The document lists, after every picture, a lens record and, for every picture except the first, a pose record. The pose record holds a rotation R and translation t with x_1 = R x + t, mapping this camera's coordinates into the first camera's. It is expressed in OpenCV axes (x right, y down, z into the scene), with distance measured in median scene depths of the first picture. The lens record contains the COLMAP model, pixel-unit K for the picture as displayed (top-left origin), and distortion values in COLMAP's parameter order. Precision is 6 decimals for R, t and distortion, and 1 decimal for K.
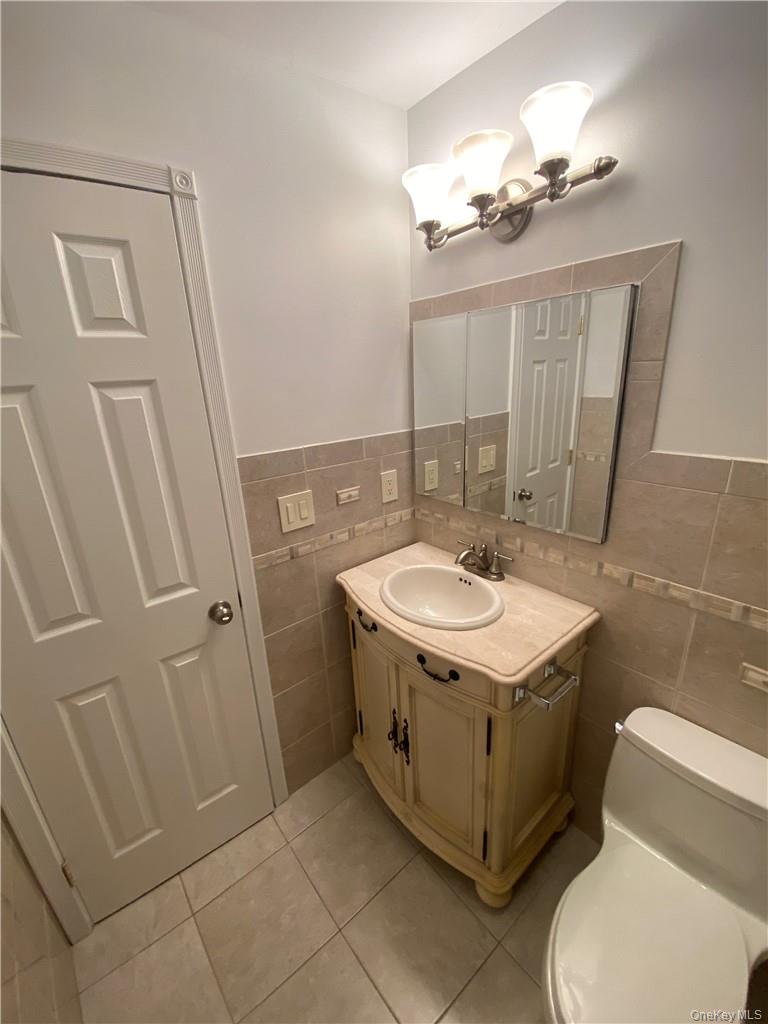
lens RADIAL K [[416.3, 0, 382.2], [0, 416.3, 512.5], [0, 0, 1]] dist [0.014082, -0.016085]
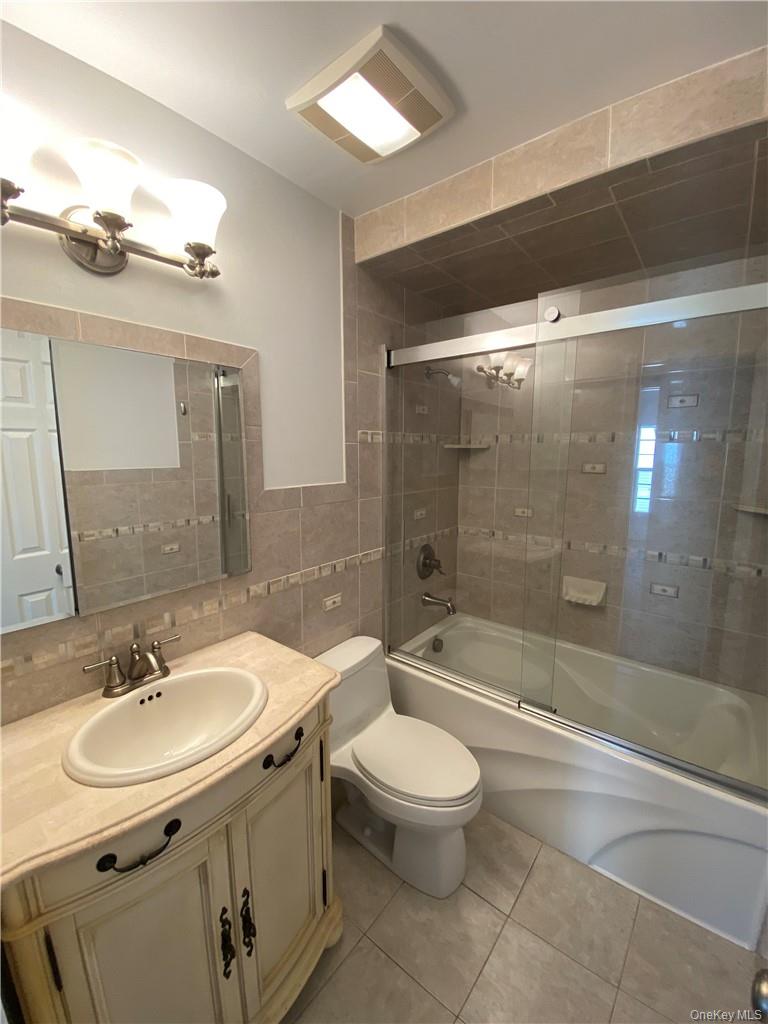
lens RADIAL K [[416.3, 0, 387.7], [0, 416.3, 508.9], [0, 0, 1]] dist [0.014082, -0.016085]
pose [[-0.209614, -0.109646, 0.971617, -0.631558], [0.311658, 0.934372, 0.172679, -0.158073], [-0.926786, 0.339008, -0.161685, 0.696805]]
